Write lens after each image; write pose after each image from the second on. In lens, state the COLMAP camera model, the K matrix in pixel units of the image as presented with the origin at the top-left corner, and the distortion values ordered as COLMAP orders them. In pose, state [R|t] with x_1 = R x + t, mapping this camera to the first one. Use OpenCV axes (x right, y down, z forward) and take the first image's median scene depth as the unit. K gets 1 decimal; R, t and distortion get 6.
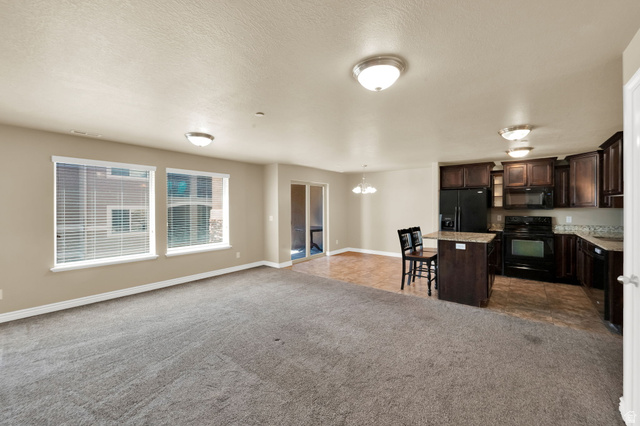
lens RADIAL K [[253.1, 0, 331.1], [0, 253.1, 209.1], [0, 0, 1]] dist [-0.000372, -0.000083]
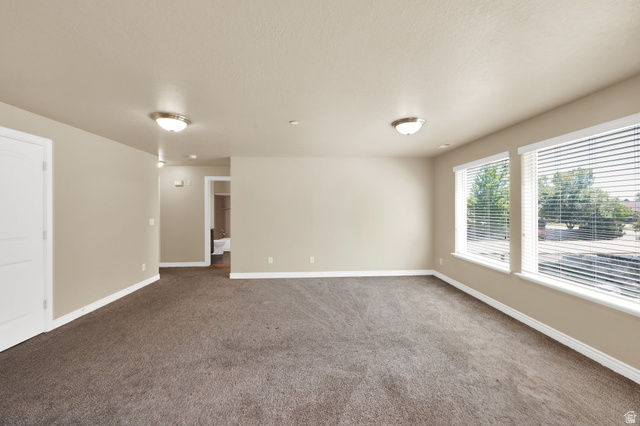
lens RADIAL K [[257.1, 0, 321.6], [0, 257.1, 209.5], [0, 0, 1]] dist [0.001392, -0.000030]
pose [[-0.769075, 0.006219, -0.639128, 0.296622], [0.003856, 0.999980, 0.005091, -0.000413], [0.639146, 0.001451, -0.769084, 1.711379]]
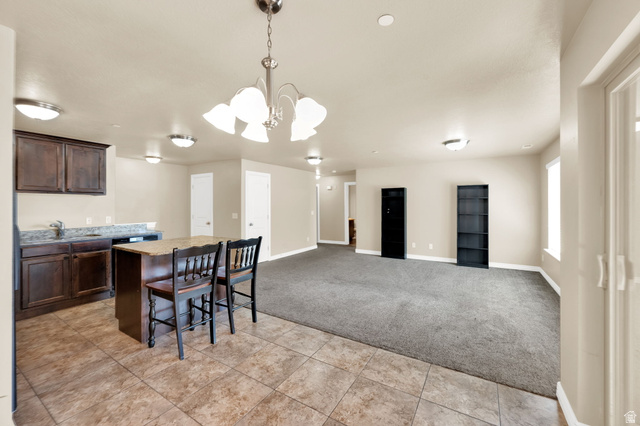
lens RADIAL K [[257.1, 0, 321.6], [0, 257.1, 209.5], [0, 0, 1]] dist [0.001392, -0.000030]
pose [[-0.996493, 0.006935, -0.083388, 0.216161], [0.005140, 0.999751, 0.021716, -0.011220], [0.083518, 0.021212, -0.996280, 2.439815]]
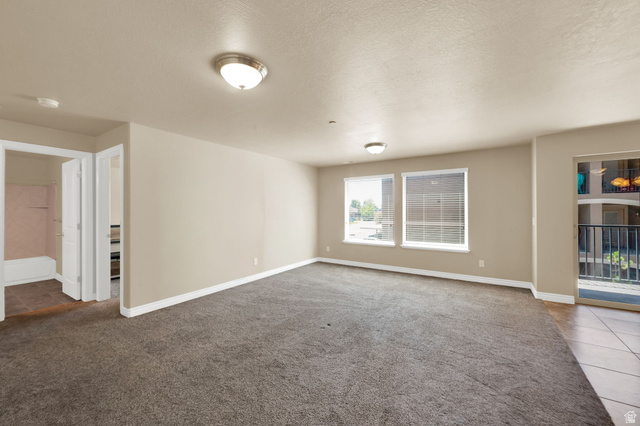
lens RADIAL K [[257.1, 0, 321.6], [0, 257.1, 209.5], [0, 0, 1]] dist [0.001392, -0.000030]
pose [[0.072384, -0.001587, -0.997376, 0.775256], [-0.002654, 0.999995, -0.001783, 0.017031], [0.997373, 0.002776, 0.072380, 0.767425]]
